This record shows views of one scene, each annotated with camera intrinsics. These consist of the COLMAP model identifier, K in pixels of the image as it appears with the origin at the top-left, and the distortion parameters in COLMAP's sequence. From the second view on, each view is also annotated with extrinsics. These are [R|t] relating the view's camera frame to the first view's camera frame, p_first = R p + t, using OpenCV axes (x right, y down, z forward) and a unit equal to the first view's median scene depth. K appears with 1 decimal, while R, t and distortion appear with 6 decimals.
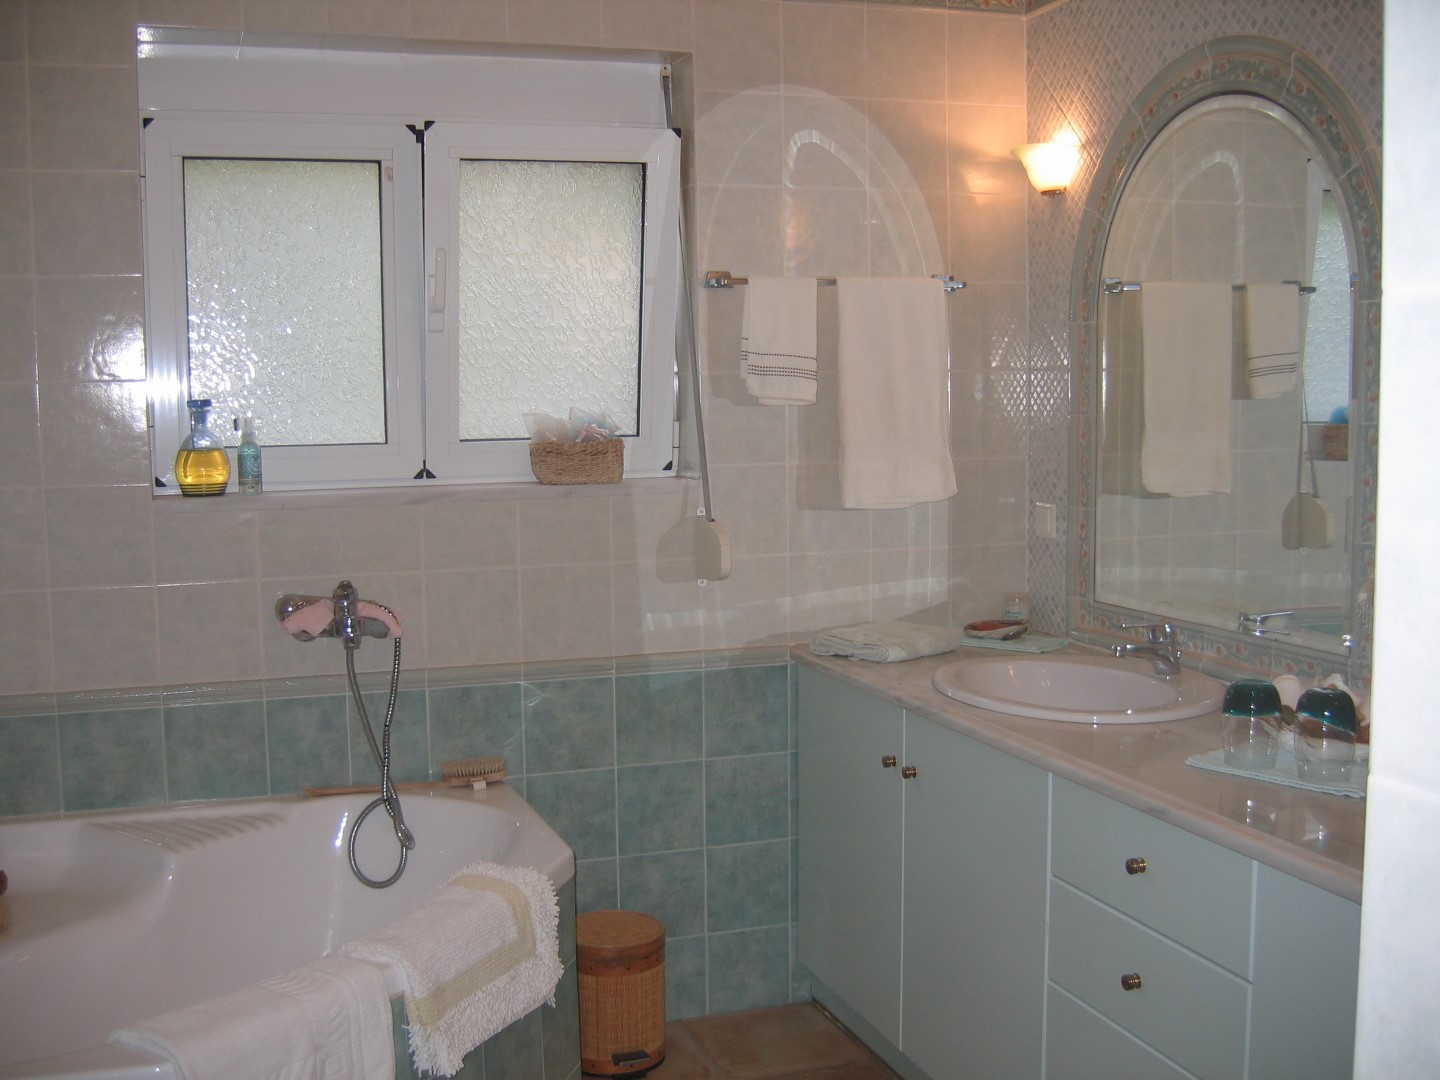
lens RADIAL K [[1587.4, 0, 719.6], [0, 1587.4, 536.1], [0, 0, 1]] dist [-0.099559, 0.000000]
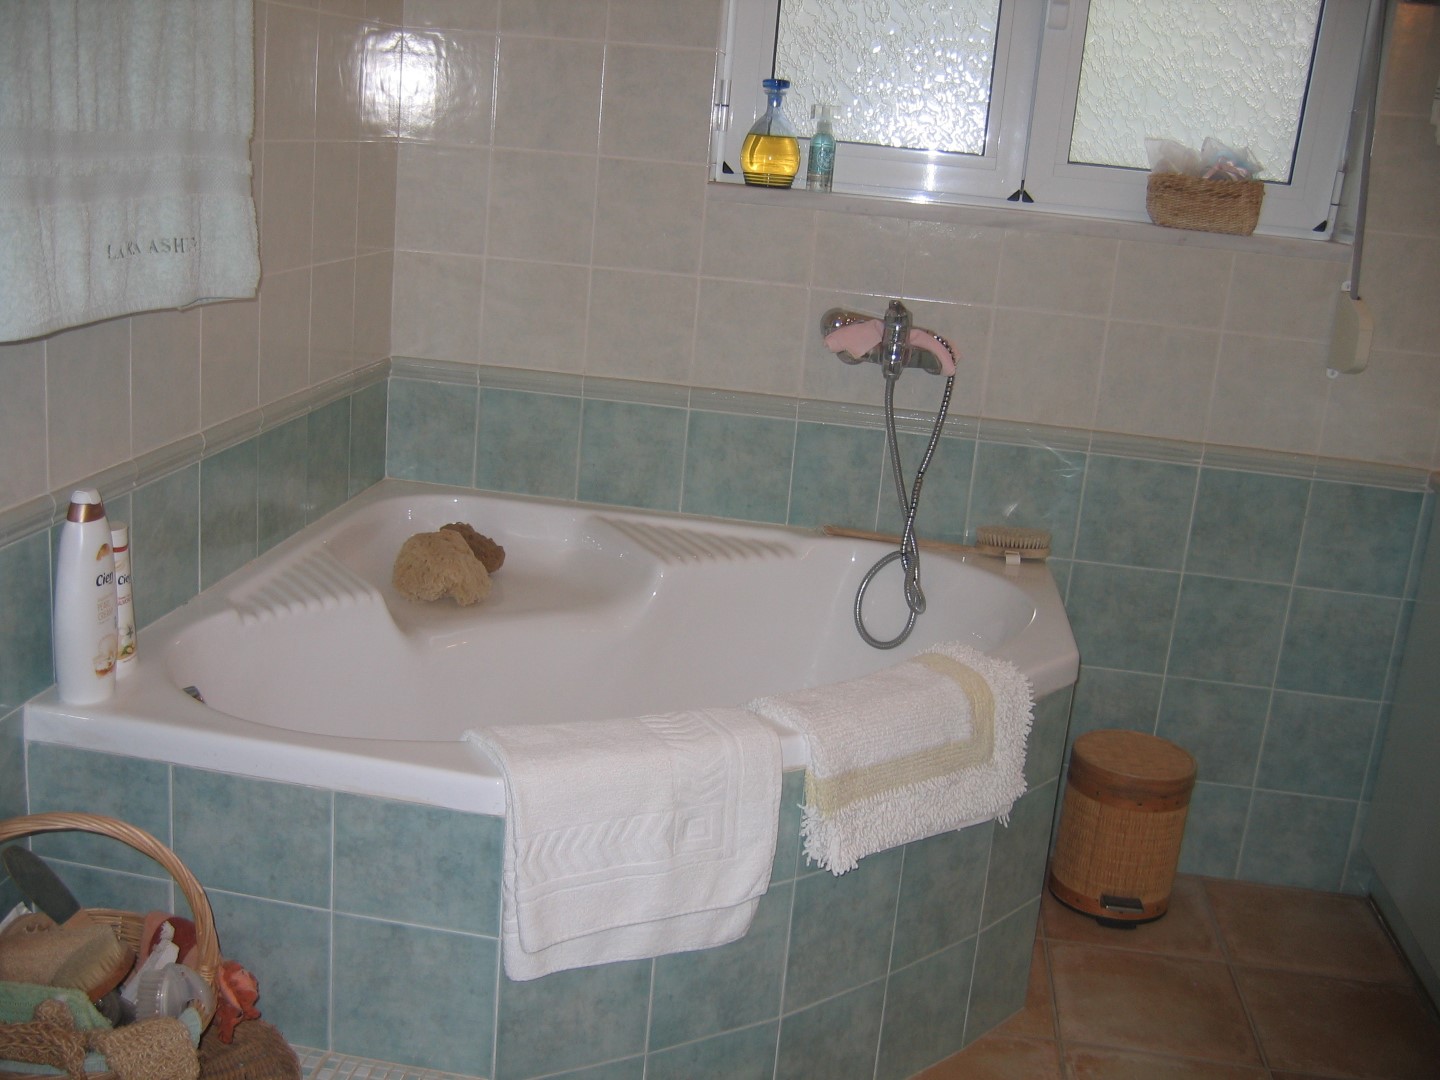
lens RADIAL K [[1587.4, 0, 721.2], [0, 1587.4, 543.9], [0, 0, 1]] dist [-0.099559, 0.000000]
pose [[0.885058, 0.200704, -0.419989, 0.071053], [-0.136221, 0.974446, 0.178603, 0.015481], [0.445103, -0.100863, 0.889781, 0.154132]]
